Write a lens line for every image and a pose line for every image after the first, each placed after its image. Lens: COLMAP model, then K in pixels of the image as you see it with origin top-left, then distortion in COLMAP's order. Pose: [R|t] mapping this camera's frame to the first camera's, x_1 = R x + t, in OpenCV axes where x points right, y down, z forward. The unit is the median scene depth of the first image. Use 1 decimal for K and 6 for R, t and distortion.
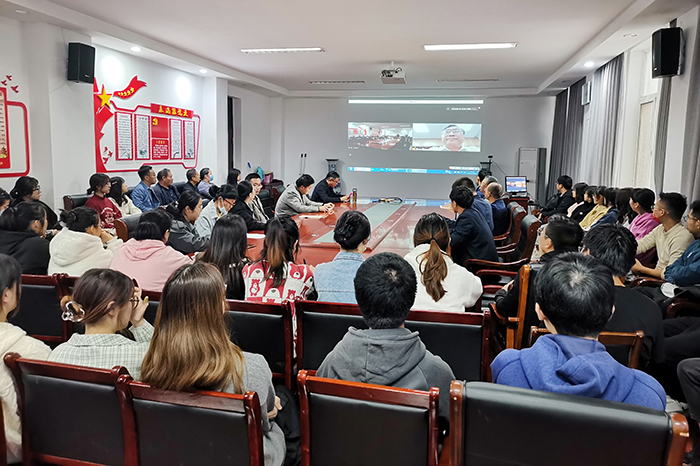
lens RADIAL K [[515.8, 0, 350.0], [0, 515.8, 208.0], [0, 0, 1]] dist [0.009154, 0.004769]
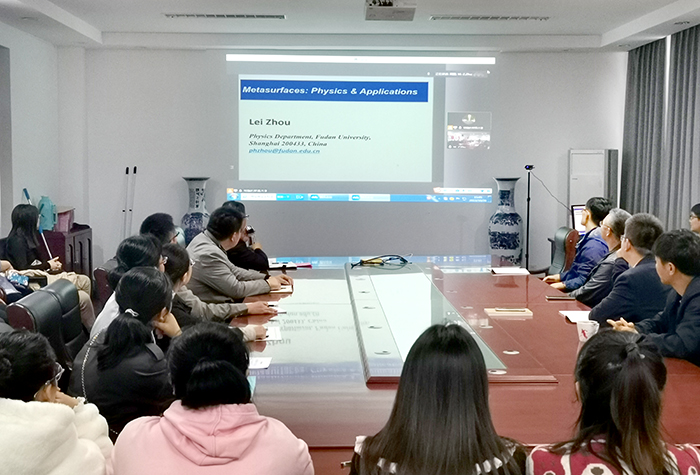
lens RADIAL K [[1019.8, 0, 365.4], [0, 1019.8, 205.9], [0, 0, 1]] dist [-0.011202, -0.052813]
pose [[0.968740, -0.024557, 0.246860, -0.179091], [0.039632, 0.997628, -0.056284, -0.014585], [-0.244893, 0.064309, 0.967415, 0.090186]]
